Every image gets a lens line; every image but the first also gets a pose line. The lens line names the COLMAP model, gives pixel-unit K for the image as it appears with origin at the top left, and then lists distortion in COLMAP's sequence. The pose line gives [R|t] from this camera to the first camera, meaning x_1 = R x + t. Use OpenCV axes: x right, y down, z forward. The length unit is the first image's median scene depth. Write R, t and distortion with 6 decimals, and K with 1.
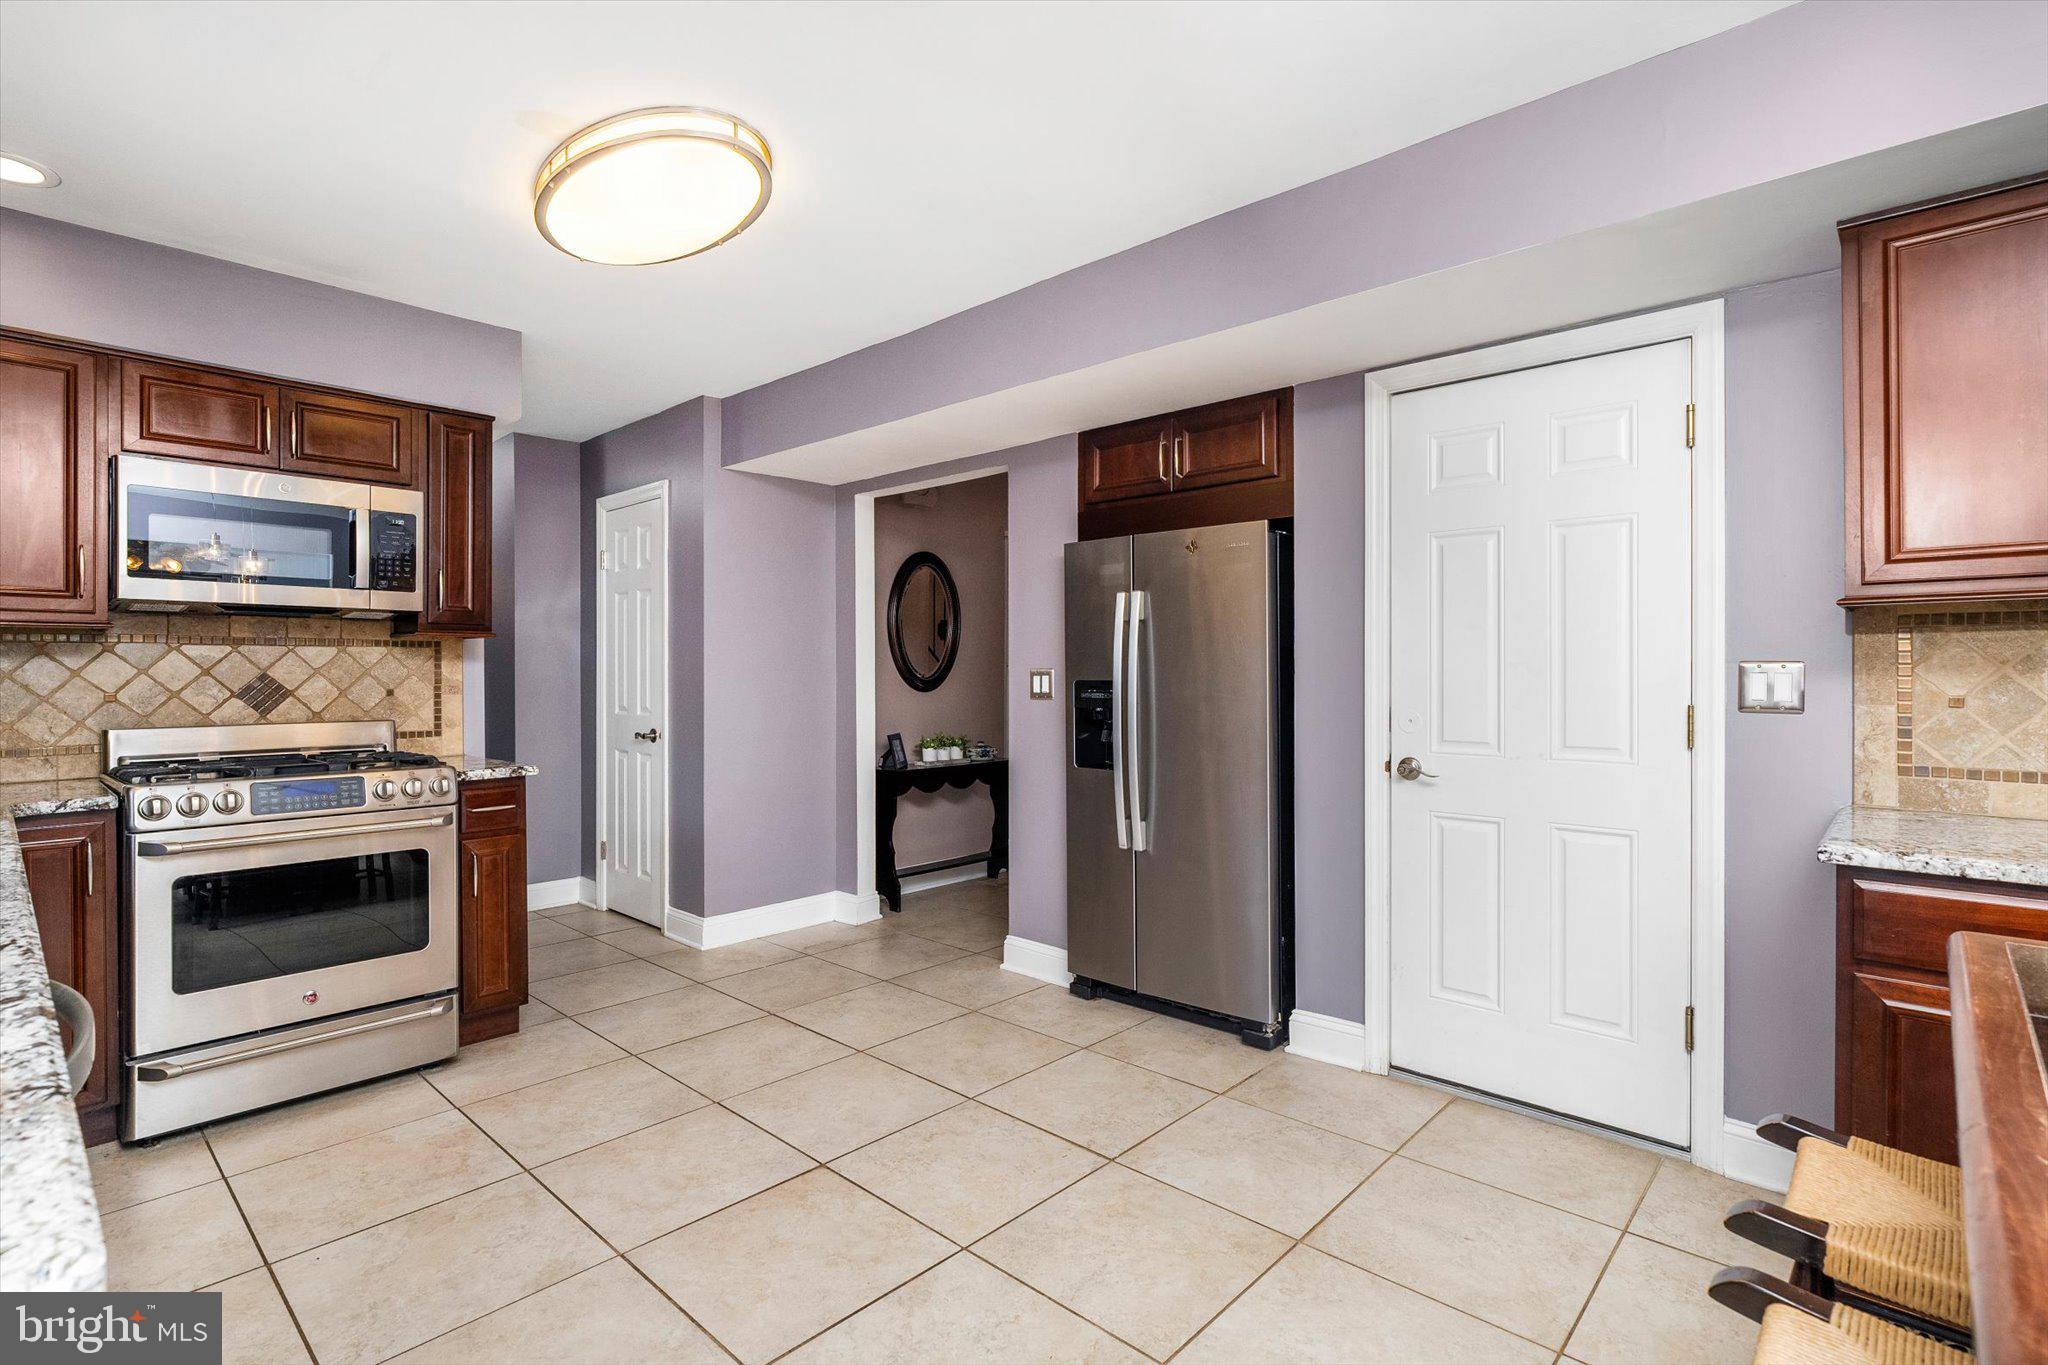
lens RADIAL K [[989.6, 0, 1021.3], [0, 989.6, 666.2], [0, 0, 1]] dist [-0.005441, -0.000371]
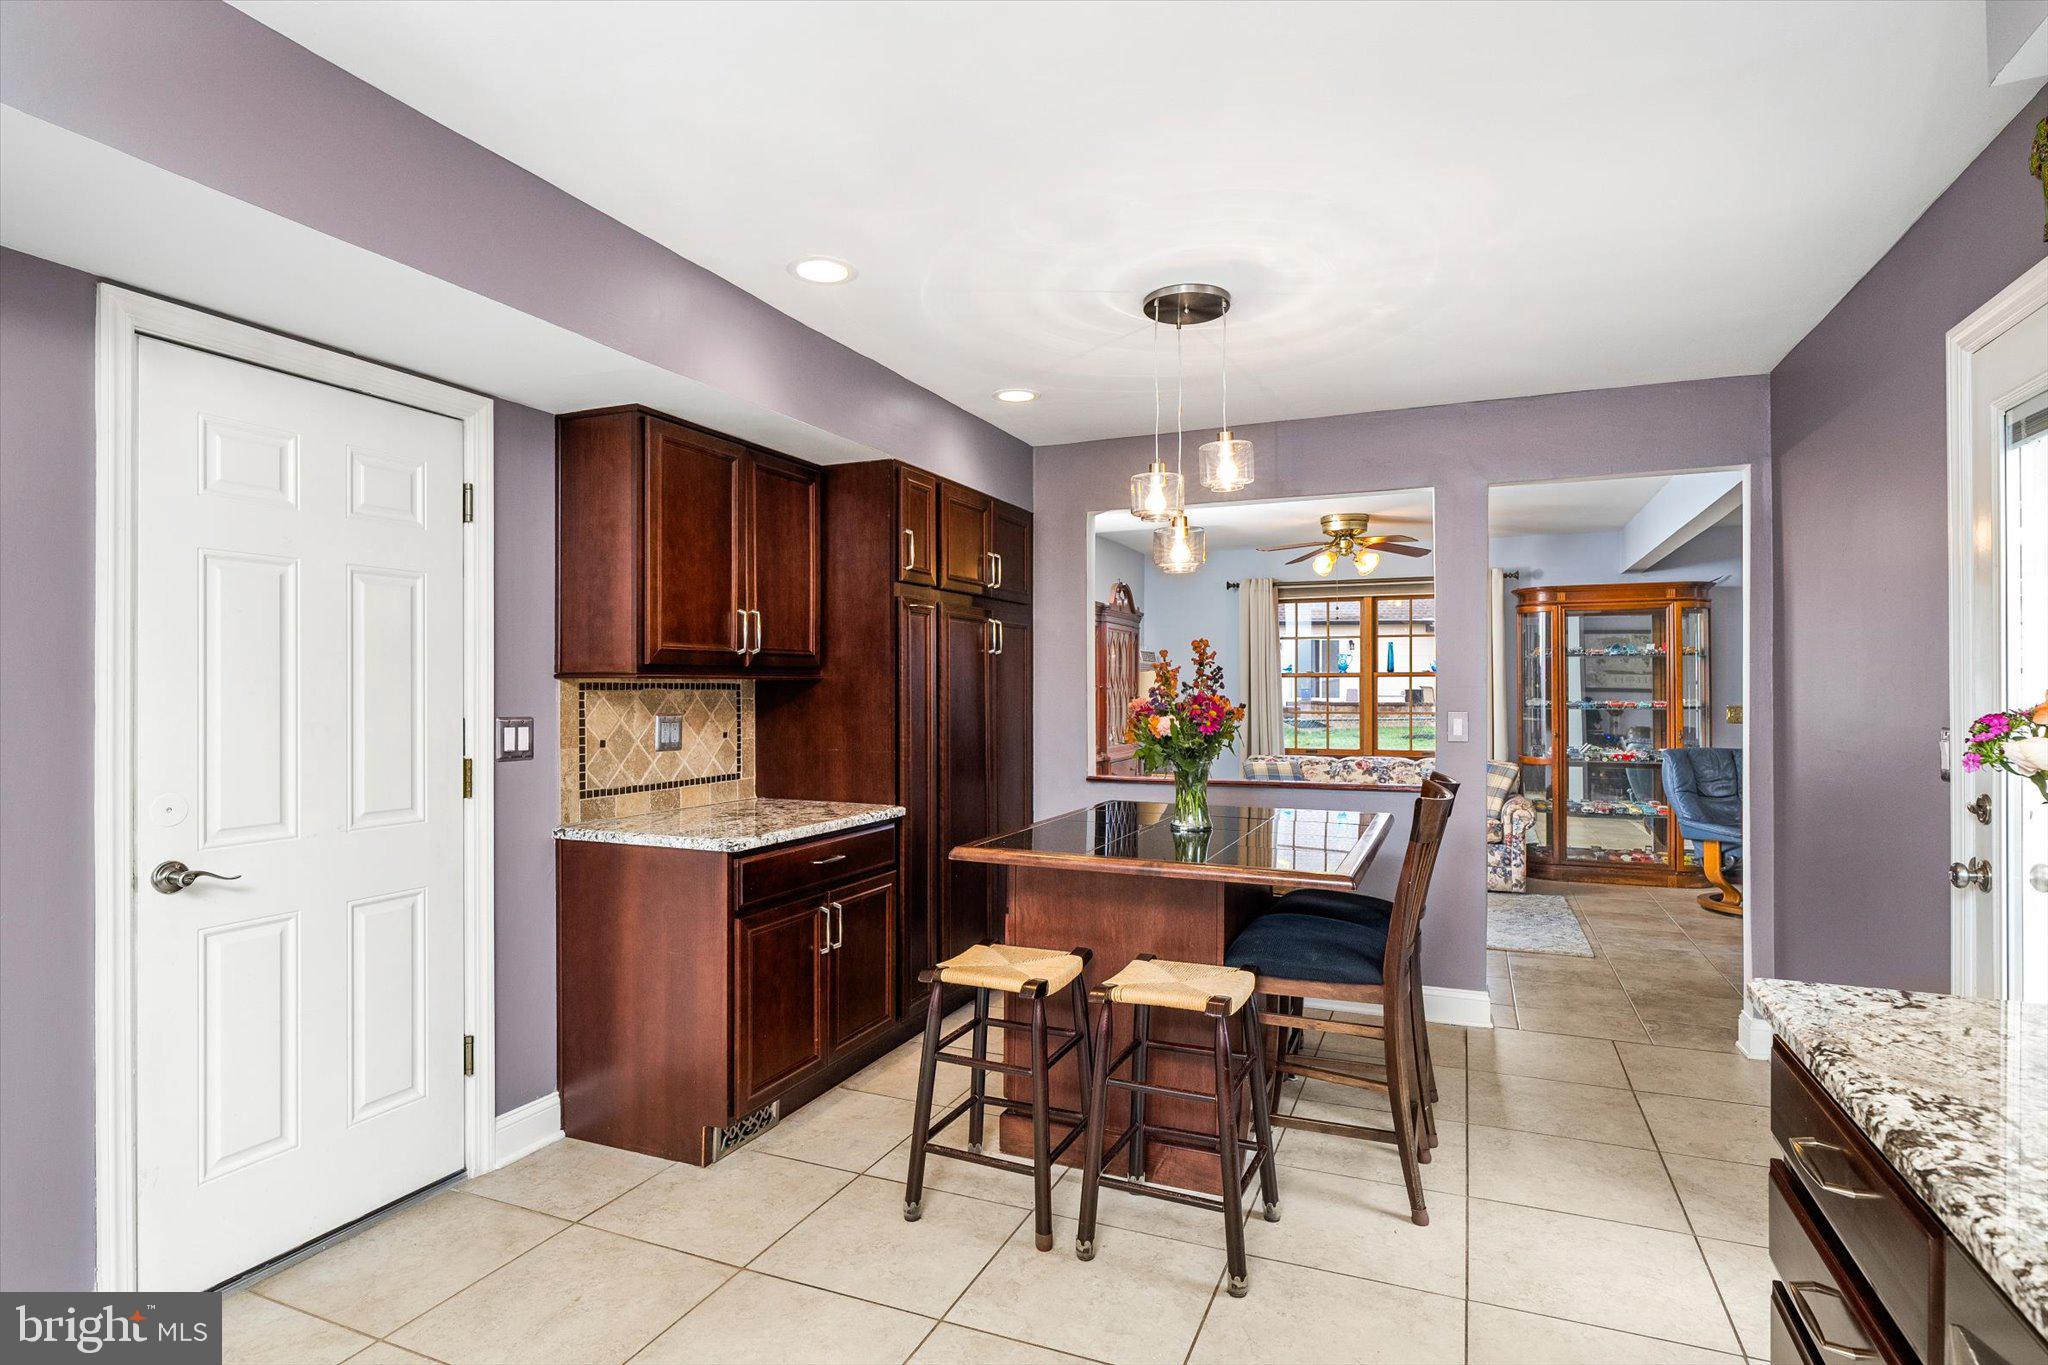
lens RADIAL K [[1030.6, 0, 1024.5], [0, 1030.6, 680.4], [0, 0, 1]] dist [-0.002268, 0.001199]
pose [[-0.327734, 0.009599, 0.944721, -0.439062], [-0.000569, 0.999946, -0.010358, -0.025887], [-0.944770, -0.003932, -0.327711, 0.581287]]
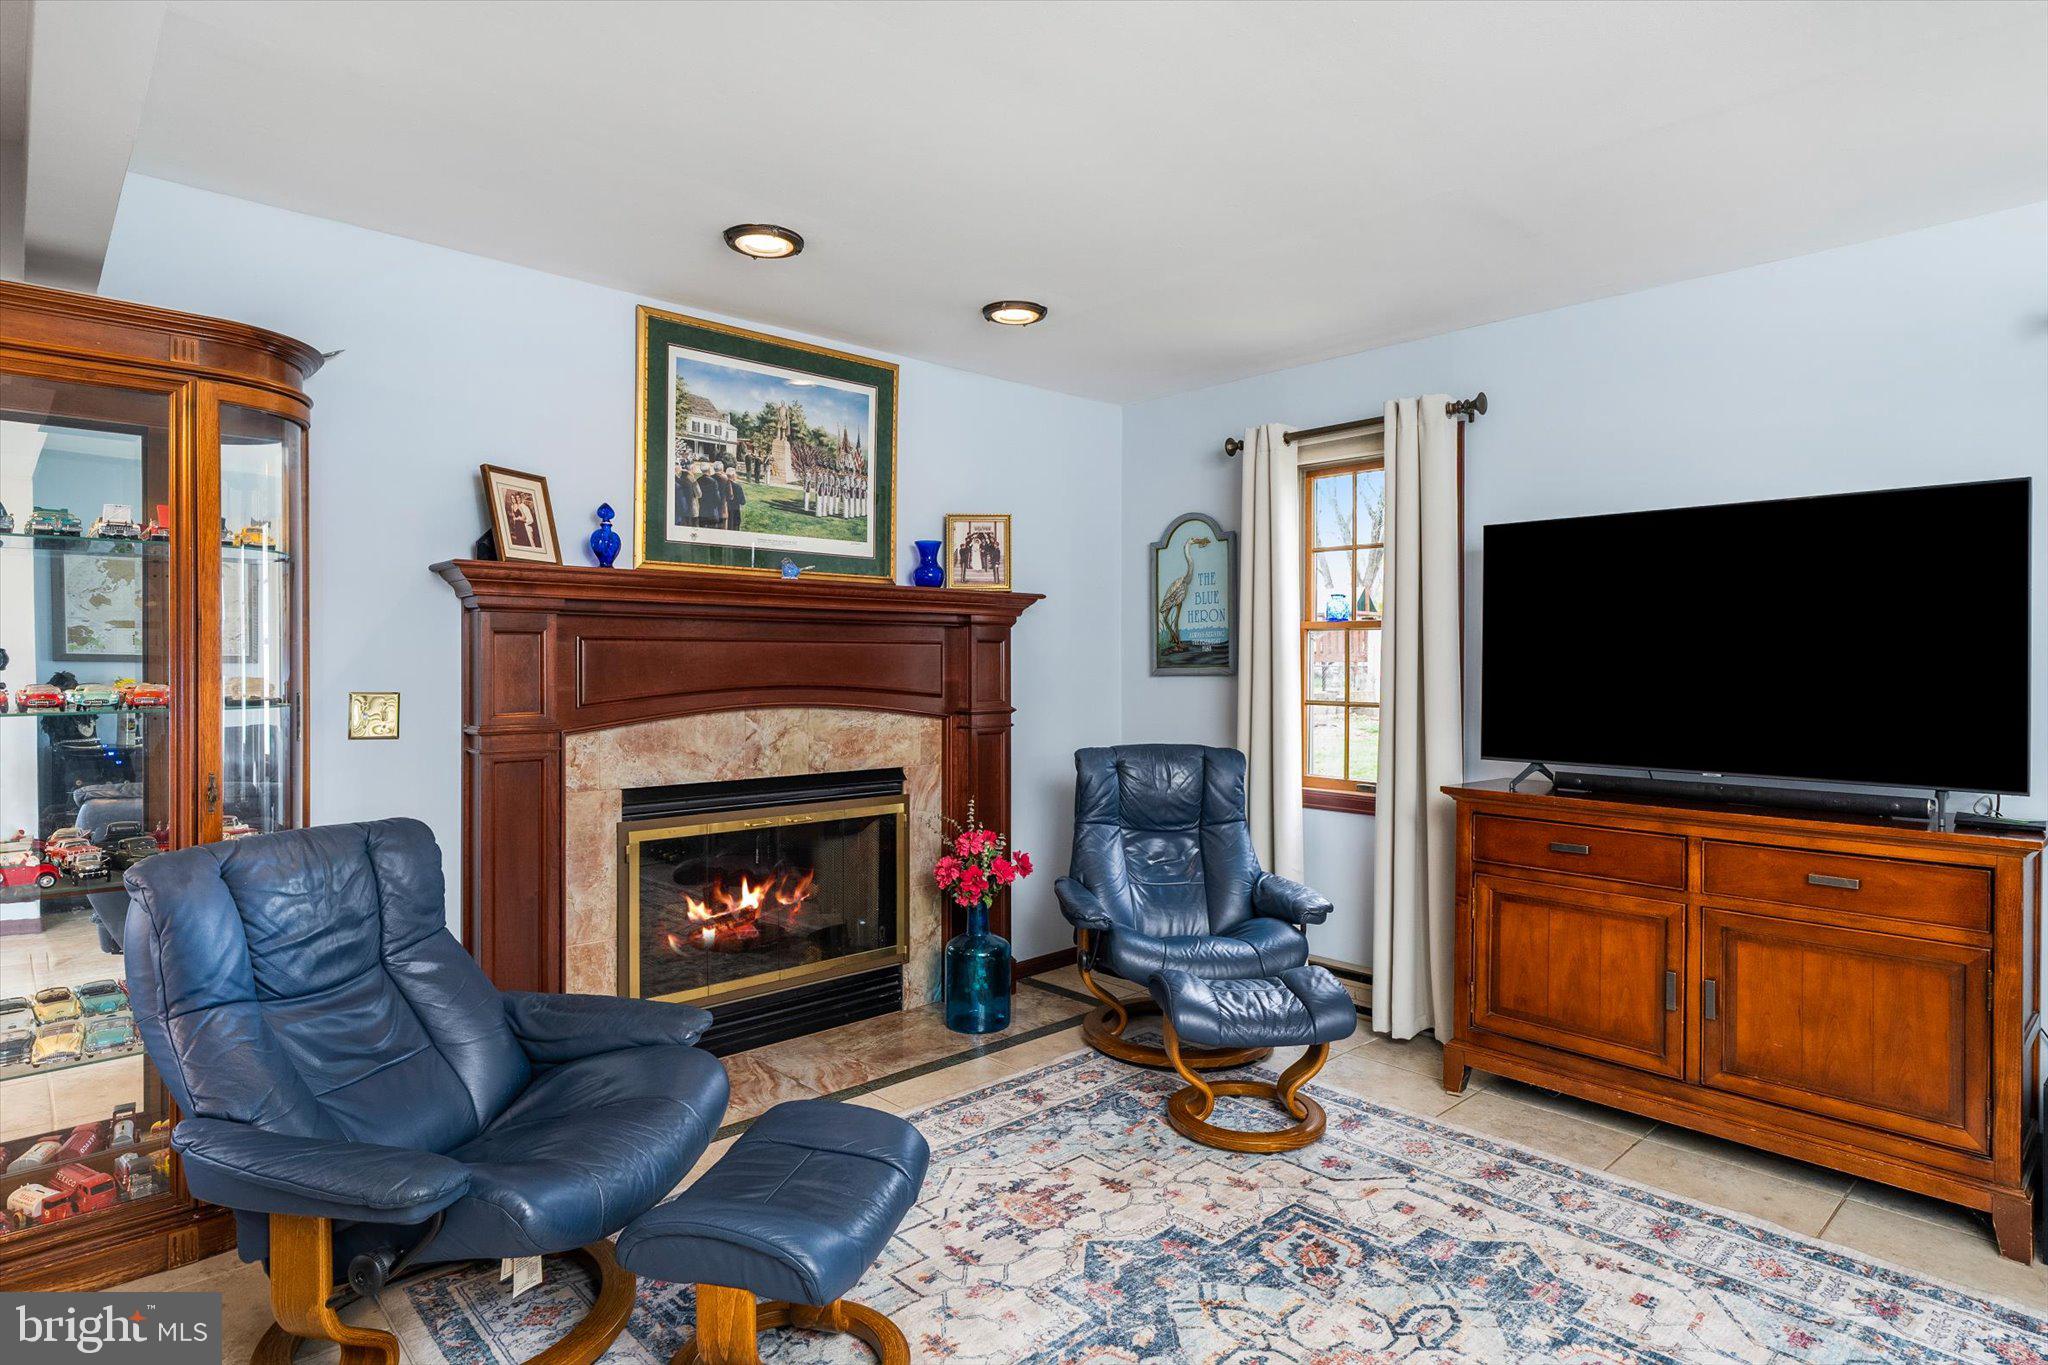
lens RADIAL K [[1104.1, 0, 1023.4], [0, 1104.1, 662.3], [0, 0, 1]] dist [-0.001260, 0.001108]
pose [[-0.996516, -0.001920, 0.083380, 0.528058], [-0.001845, 0.999998, 0.000972, -0.023453], [-0.083382, 0.000815, -0.996517, -0.709674]]
